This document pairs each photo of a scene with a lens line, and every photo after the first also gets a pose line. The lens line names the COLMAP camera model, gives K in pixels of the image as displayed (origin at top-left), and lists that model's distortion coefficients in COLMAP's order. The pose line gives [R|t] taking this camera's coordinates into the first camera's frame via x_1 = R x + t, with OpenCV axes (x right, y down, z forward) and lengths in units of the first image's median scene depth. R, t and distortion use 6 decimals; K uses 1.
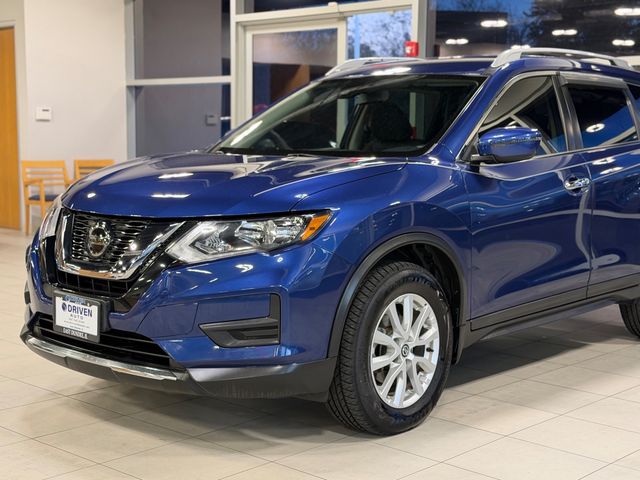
lens RADIAL K [[990.1, 0, 320.0], [0, 990.1, 240.0], [0, 0, 1]] dist [0.137190, -0.030142]
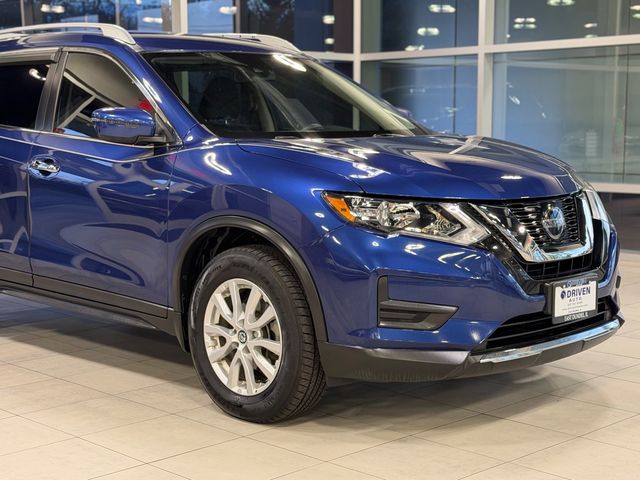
lens RADIAL K [[1082.8, 0, 320.0], [0, 1082.8, 240.0], [0, 0, 1]] dist [0.162440, 0.158224]
pose [[0.040167, -0.124675, 0.991384, -1.308379], [0.110189, 0.986686, 0.119619, -0.138209], [-0.993099, 0.104435, 0.053370, 1.172192]]
